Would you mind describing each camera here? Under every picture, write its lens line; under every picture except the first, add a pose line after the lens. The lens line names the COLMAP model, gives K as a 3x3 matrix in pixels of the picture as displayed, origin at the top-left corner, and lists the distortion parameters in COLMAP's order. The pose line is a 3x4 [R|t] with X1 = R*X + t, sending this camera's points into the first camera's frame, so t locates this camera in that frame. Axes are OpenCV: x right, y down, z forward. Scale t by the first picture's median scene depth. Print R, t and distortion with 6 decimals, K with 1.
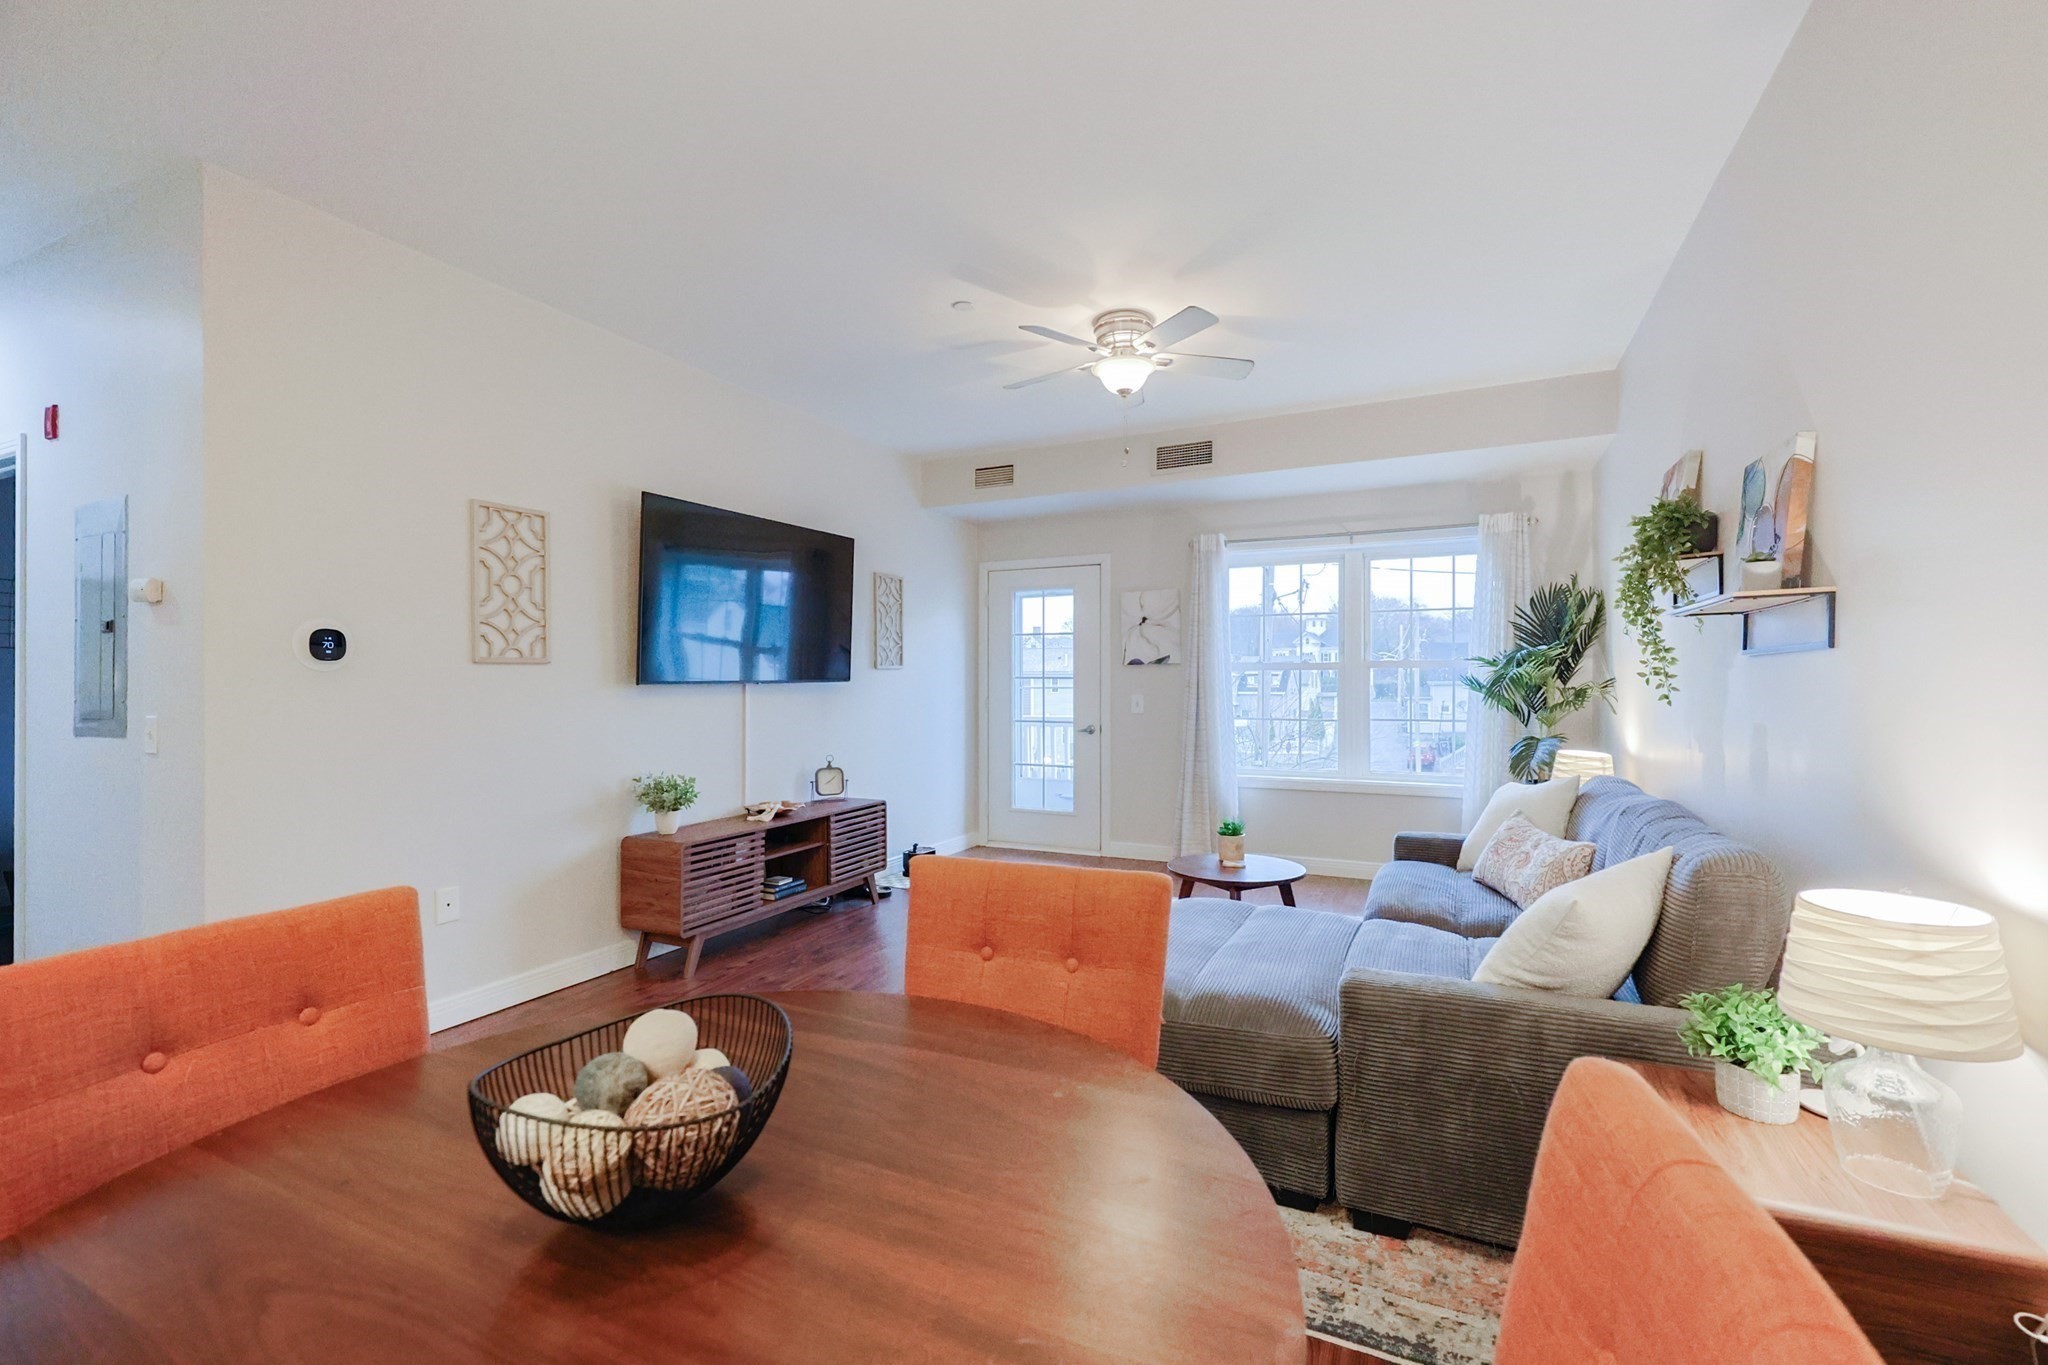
lens RADIAL K [[871.0, 0, 1029.1], [0, 871.0, 681.3], [0, 0, 1]] dist [-0.000867, 0.000263]
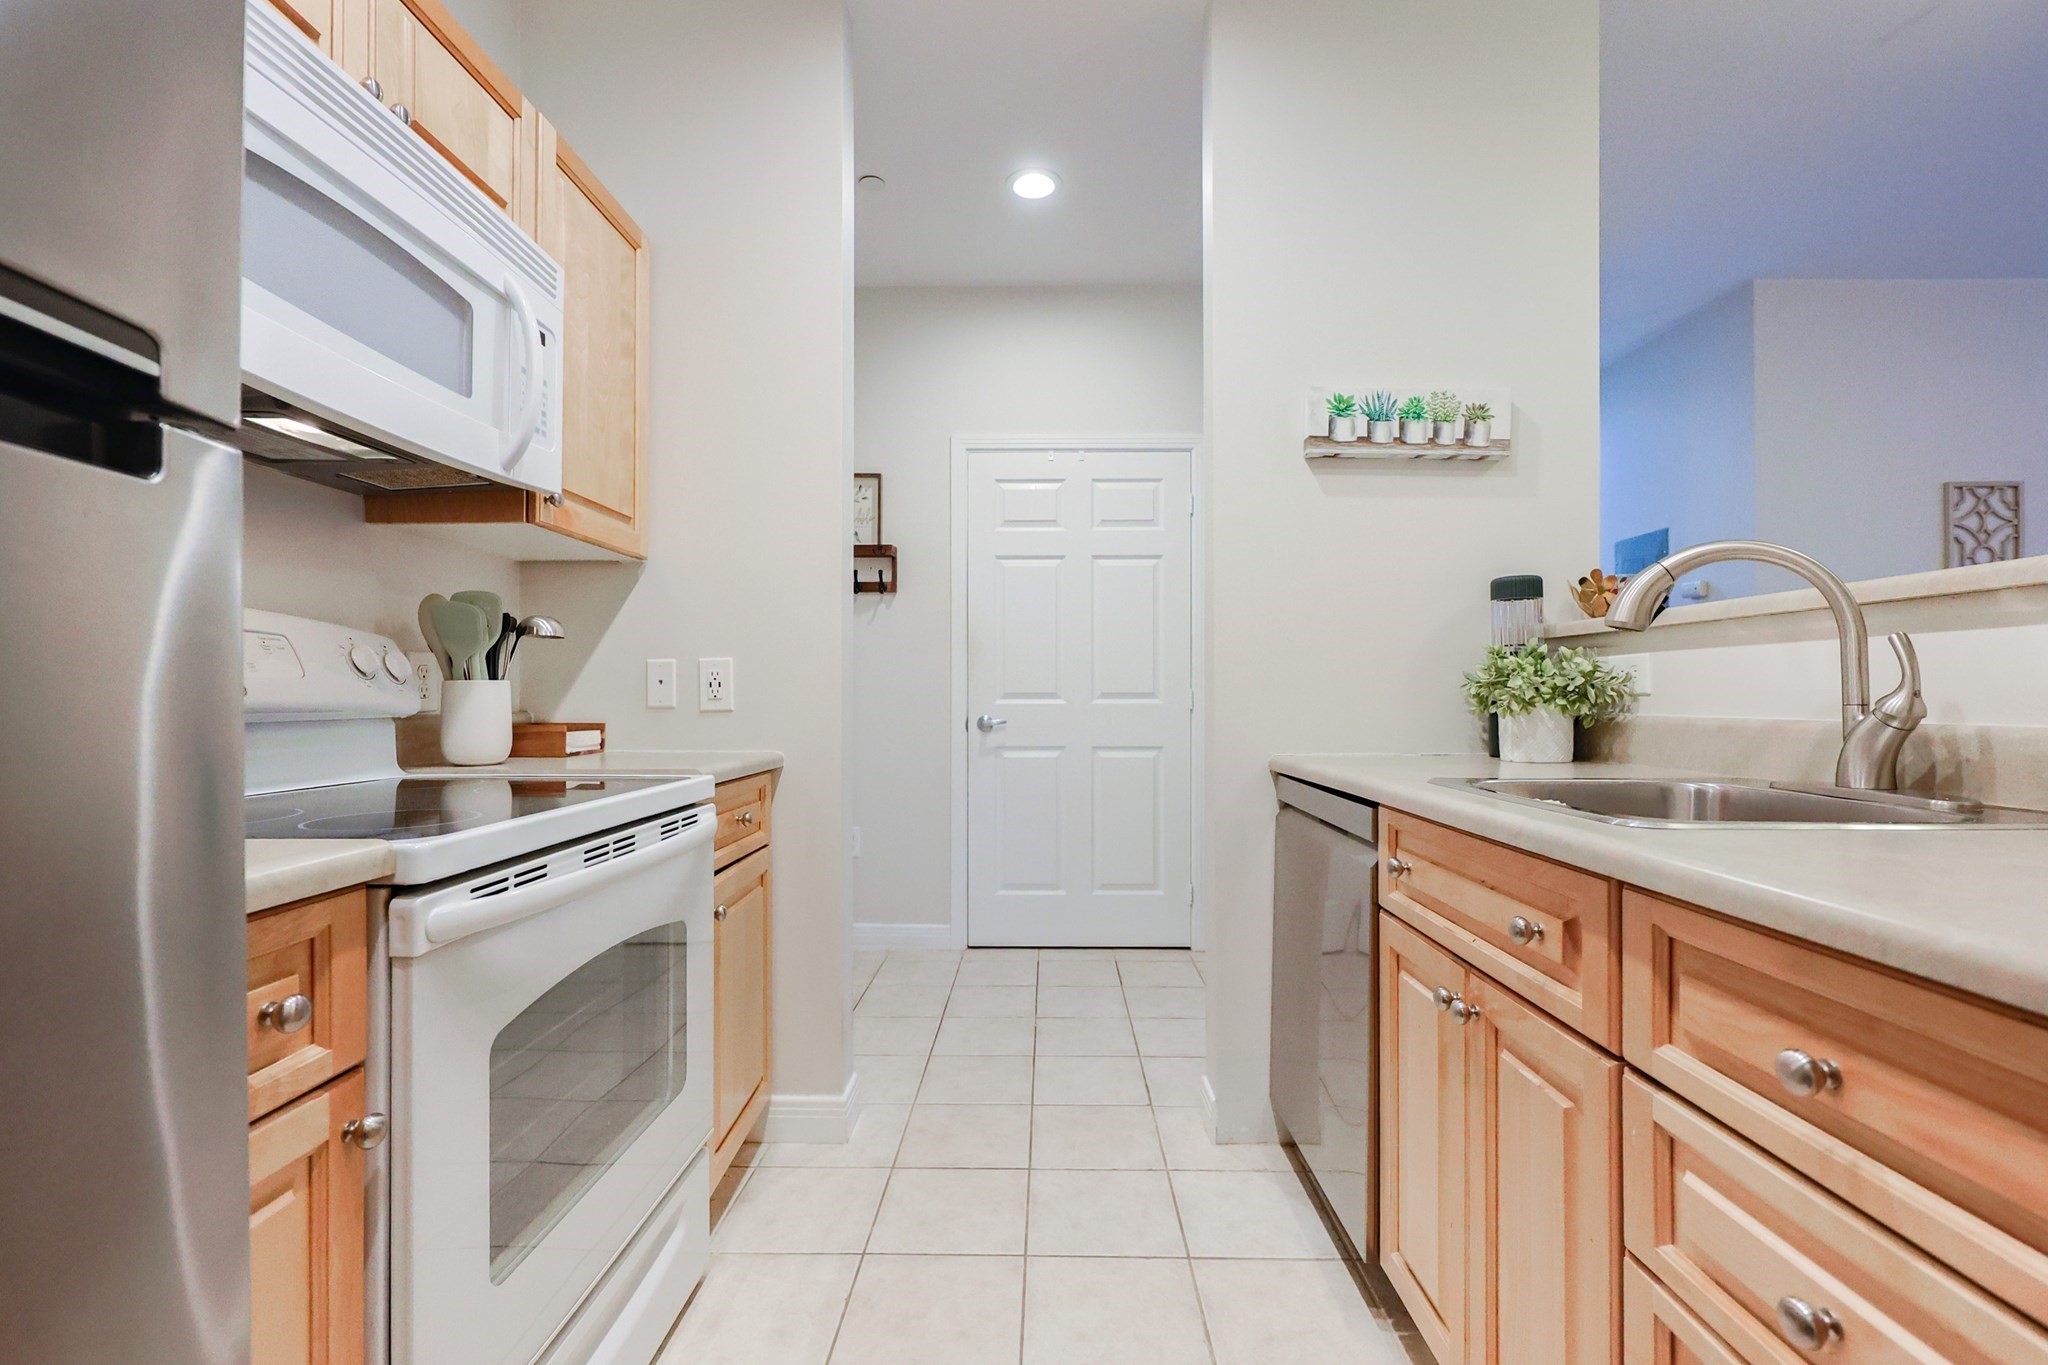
lens RADIAL K [[871.9, 0, 1039.2], [0, 871.9, 691.1], [0, 0, 1]] dist [-0.004005, -0.000084]
pose [[0.413687, -0.002120, -0.910417, -0.097422], [-0.000682, 0.999996, -0.002639, 0.049023], [0.910419, 0.001712, 0.413684, -0.417238]]
